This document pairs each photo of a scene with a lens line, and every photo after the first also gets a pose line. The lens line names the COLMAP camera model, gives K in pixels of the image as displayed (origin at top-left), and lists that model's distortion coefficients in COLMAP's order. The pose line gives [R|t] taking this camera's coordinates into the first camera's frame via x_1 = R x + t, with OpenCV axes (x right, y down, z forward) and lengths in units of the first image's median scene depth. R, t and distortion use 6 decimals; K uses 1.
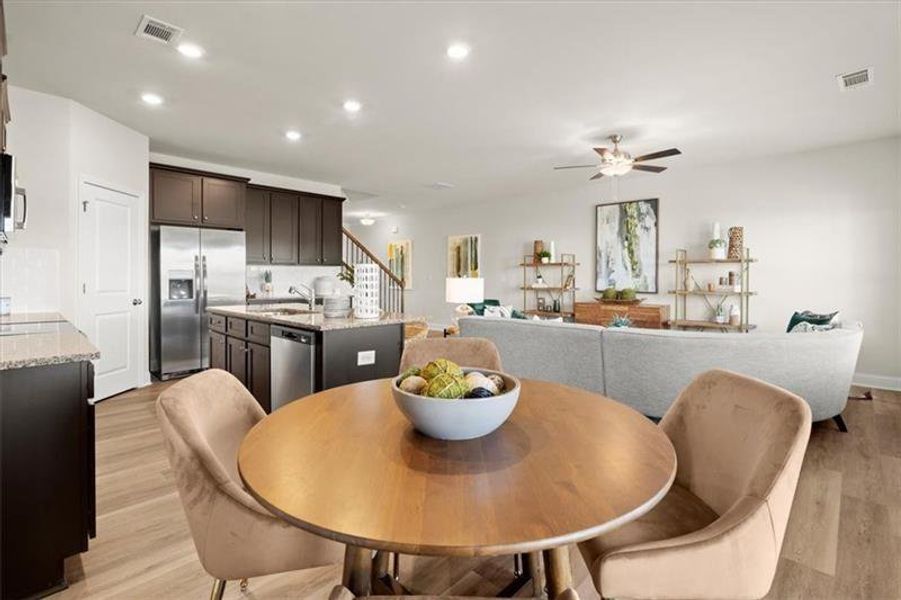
lens RADIAL K [[415.3, 0, 450.2], [0, 415.3, 284.0], [0, 0, 1]] dist [-0.000800, 0.000039]
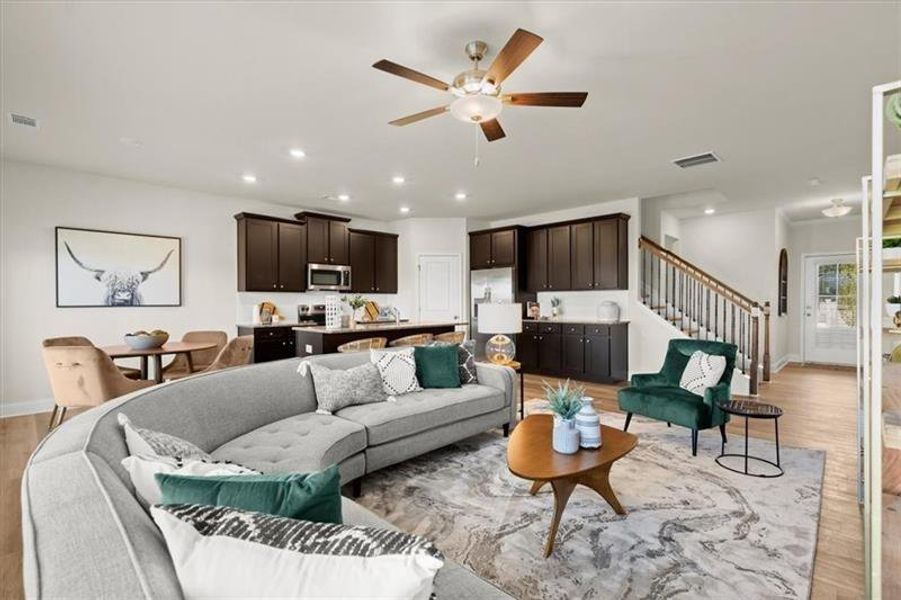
lens RADIAL K [[415.5, 0, 448.3], [0, 415.5, 298.2], [0, 0, 1]] dist [-0.001857, 0.000492]
pose [[0.009131, -0.008965, -0.999918, 0.699700], [-0.009043, 0.999918, -0.009048, -0.015459], [0.999917, 0.009125, 0.009049, 0.699821]]
